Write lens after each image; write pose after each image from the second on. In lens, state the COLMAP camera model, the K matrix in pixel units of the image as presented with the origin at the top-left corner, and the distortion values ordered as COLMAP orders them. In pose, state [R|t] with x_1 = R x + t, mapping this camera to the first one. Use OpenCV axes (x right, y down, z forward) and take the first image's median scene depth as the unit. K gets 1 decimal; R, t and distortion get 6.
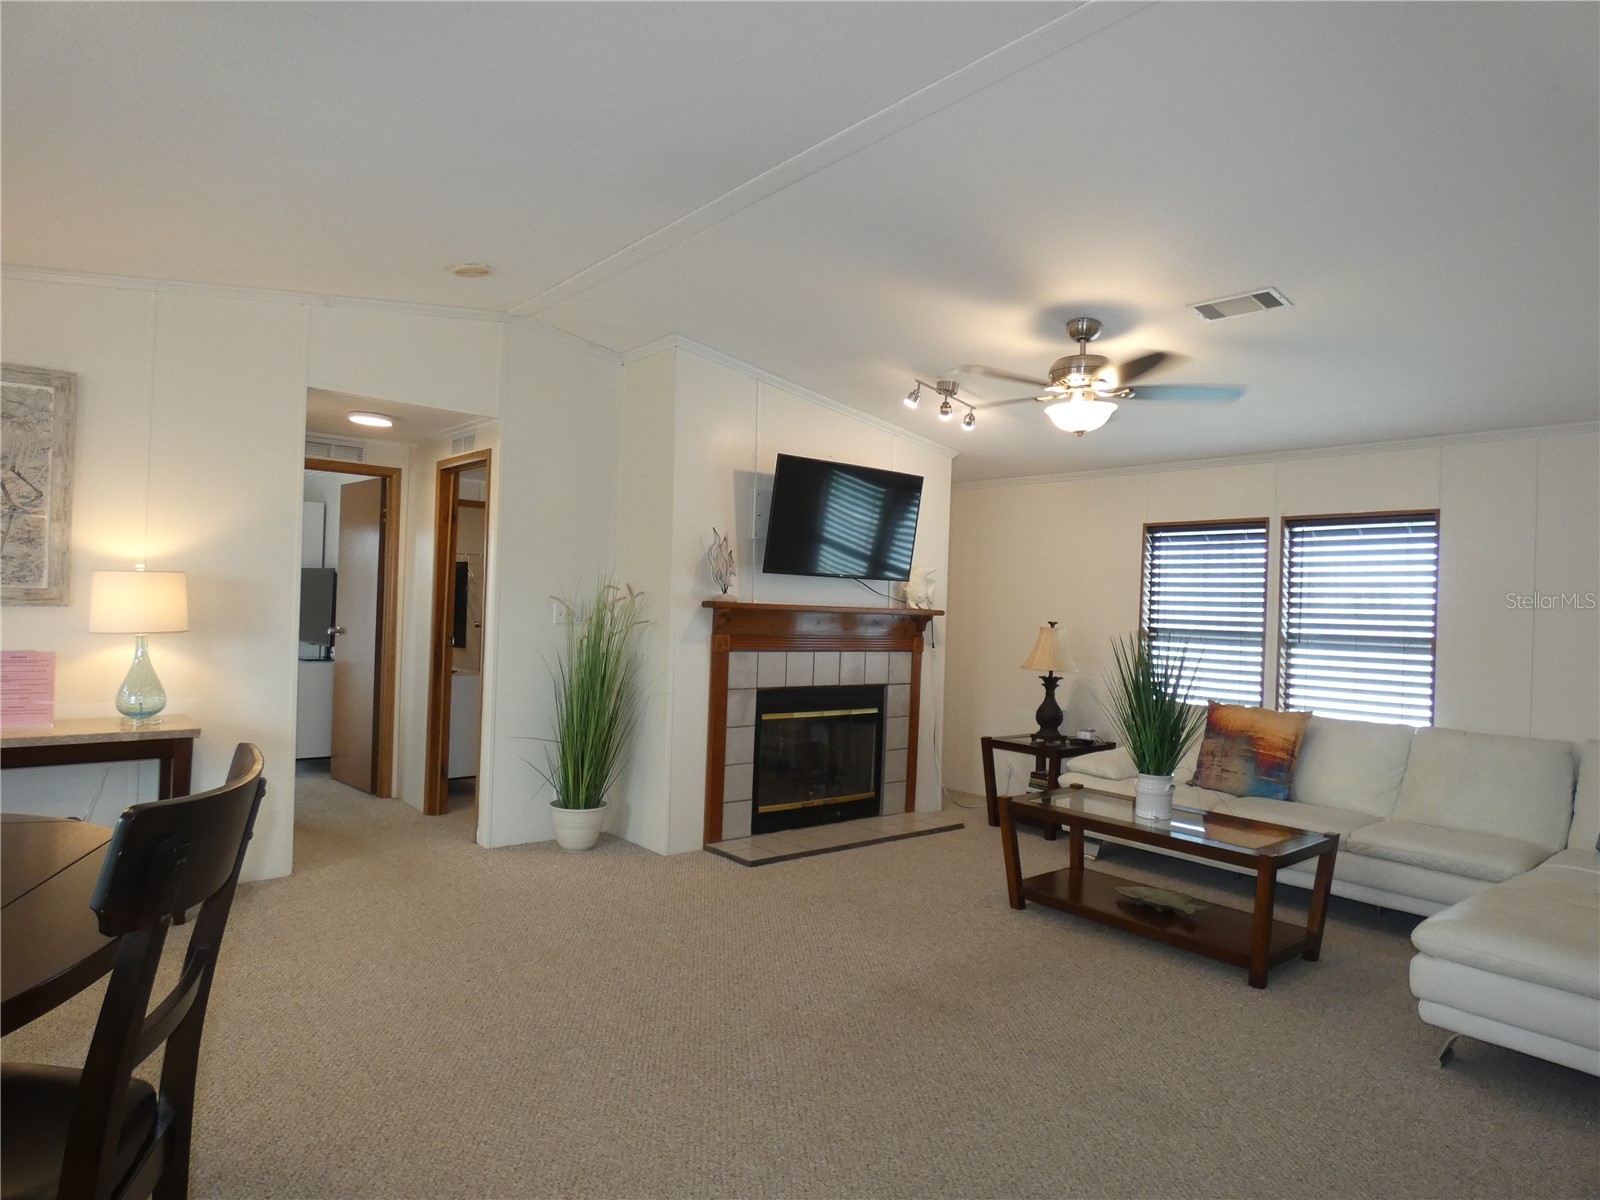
lens RADIAL K [[962.4, 0, 799.3], [0, 962.4, 594.8], [0, 0, 1]] dist [-0.001859, 0.001993]
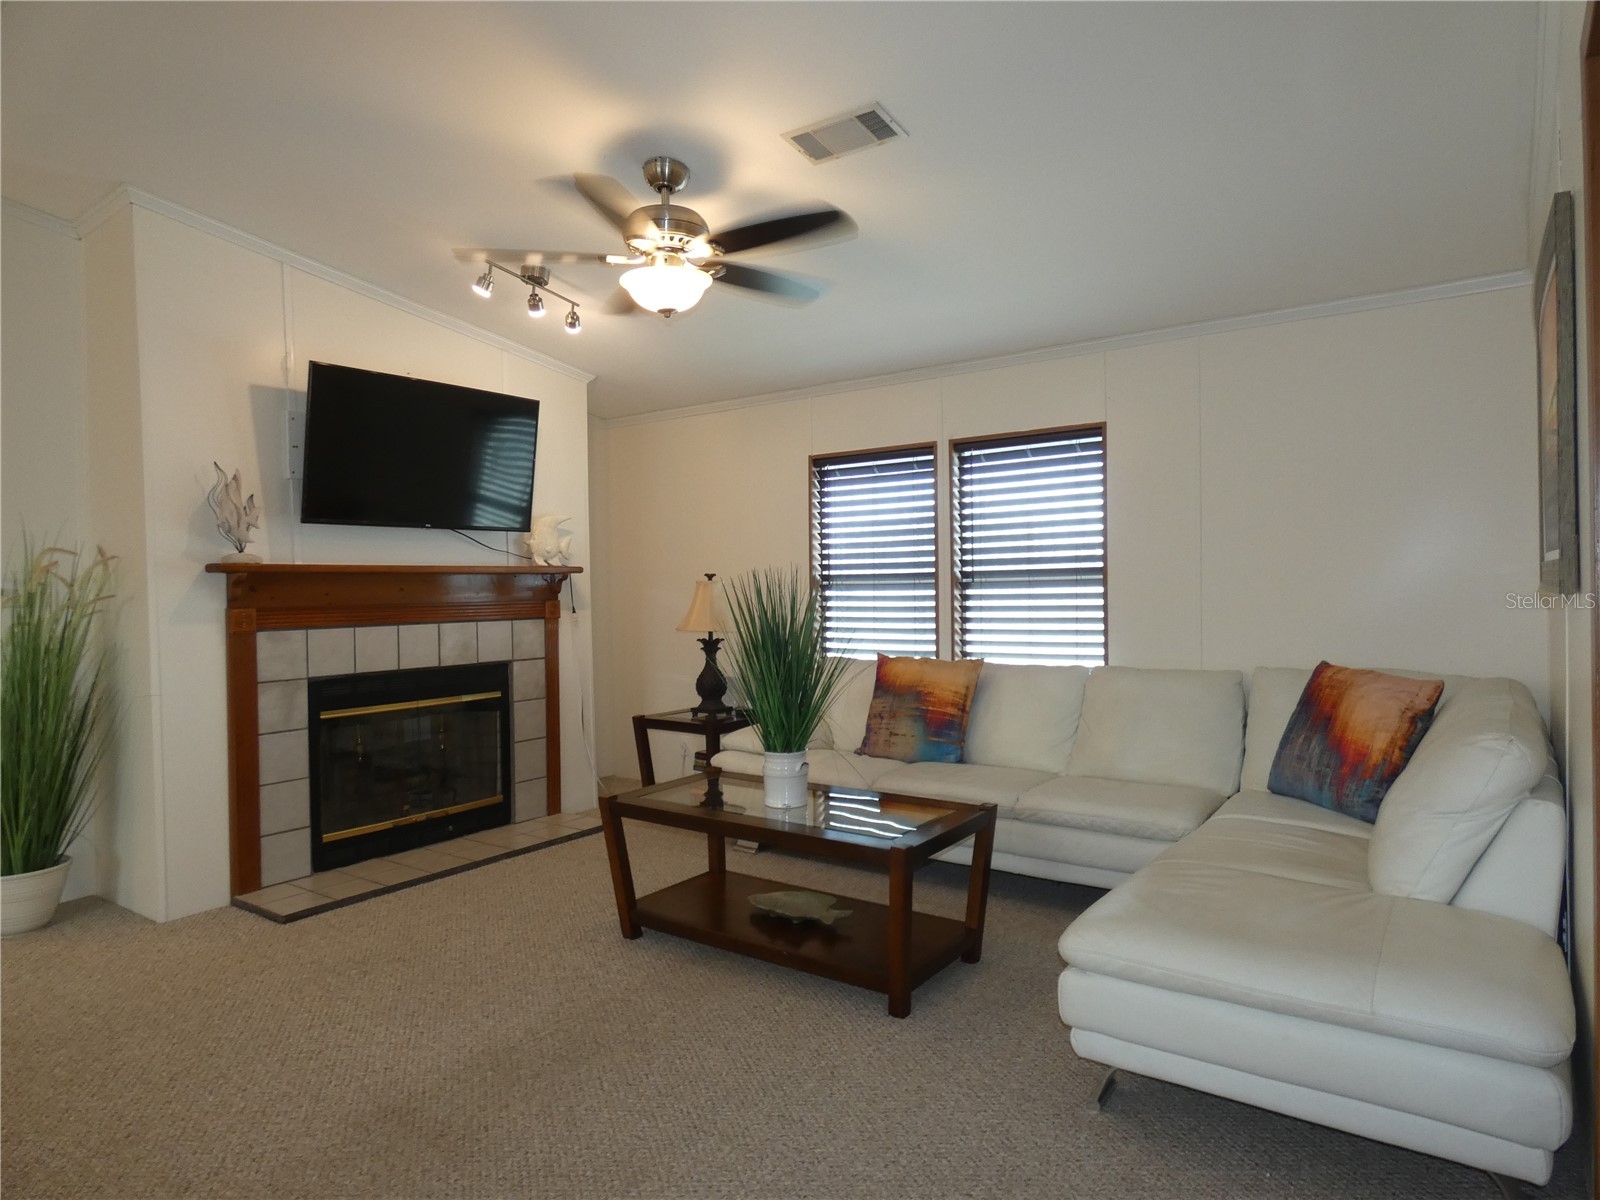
lens RADIAL K [[962.4, 0, 804.2], [0, 962.4, 595.8], [0, 0, 1]] dist [-0.001859, 0.001993]
pose [[0.968073, -0.053859, 0.244813, 0.160767], [0.047283, 0.998347, 0.032664, 0.027954], [-0.246168, -0.020045, 0.969020, 0.190639]]
